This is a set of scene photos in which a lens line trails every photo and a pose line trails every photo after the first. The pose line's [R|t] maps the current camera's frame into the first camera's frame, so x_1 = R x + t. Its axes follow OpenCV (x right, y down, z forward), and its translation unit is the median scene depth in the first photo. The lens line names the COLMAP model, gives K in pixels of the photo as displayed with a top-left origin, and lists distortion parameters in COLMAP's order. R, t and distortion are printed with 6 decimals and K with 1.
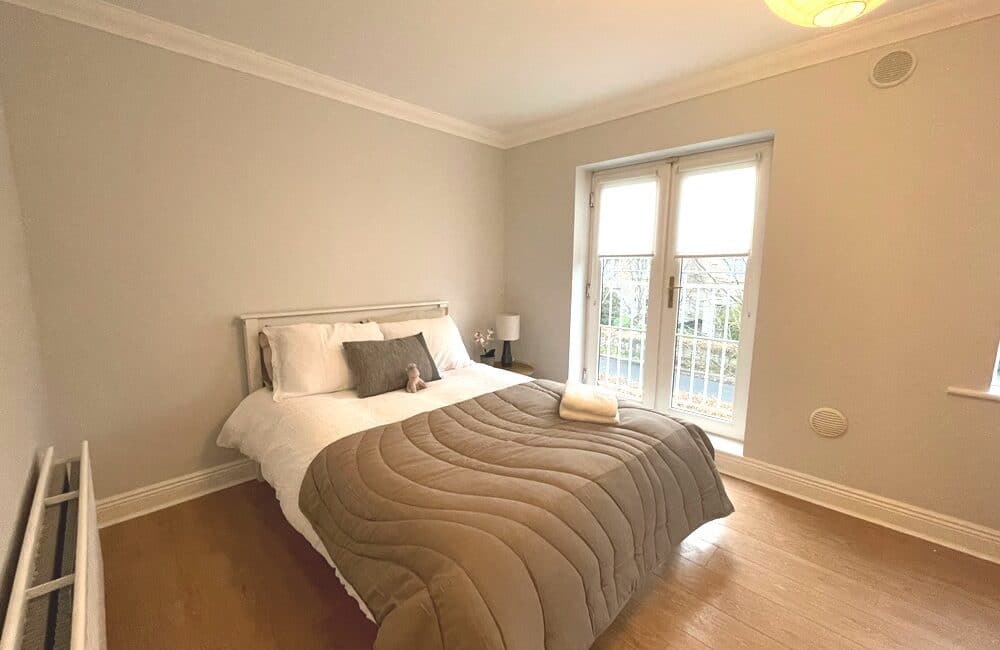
lens RADIAL K [[407.9, 0, 506.0], [0, 407.9, 329.8], [0, 0, 1]] dist [-0.004651, 0.001591]
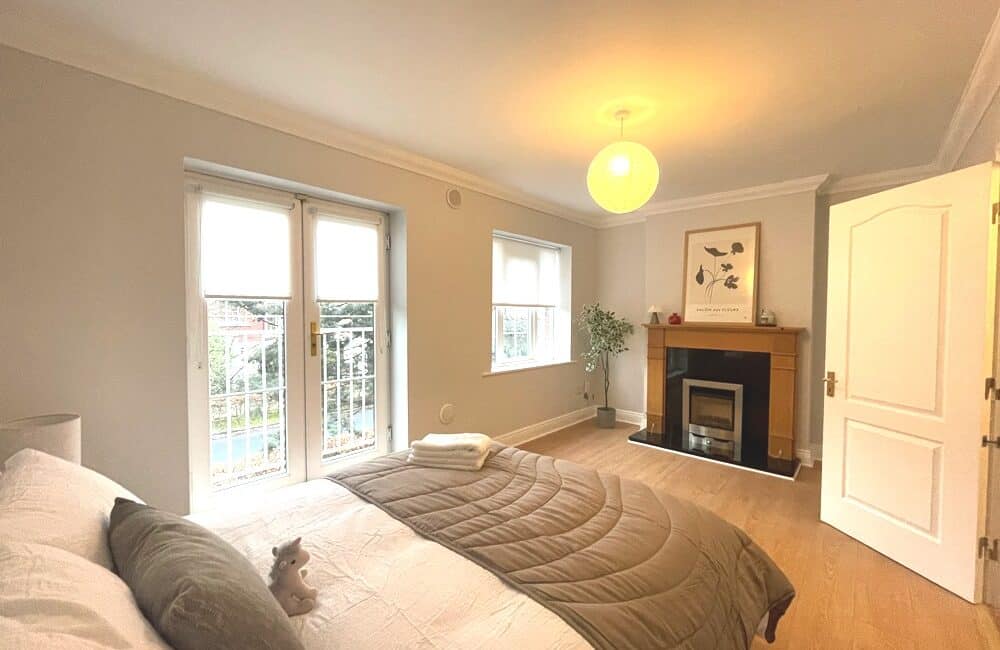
lens RADIAL K [[407.9, 0, 497.9], [0, 407.9, 323.2], [0, 0, 1]] dist [-0.004651, 0.001591]
pose [[-0.040267, -0.034169, 0.998605, -0.575422], [0.155796, 0.986977, 0.040053, -0.108877], [-0.986968, 0.157192, -0.034419, 0.676091]]
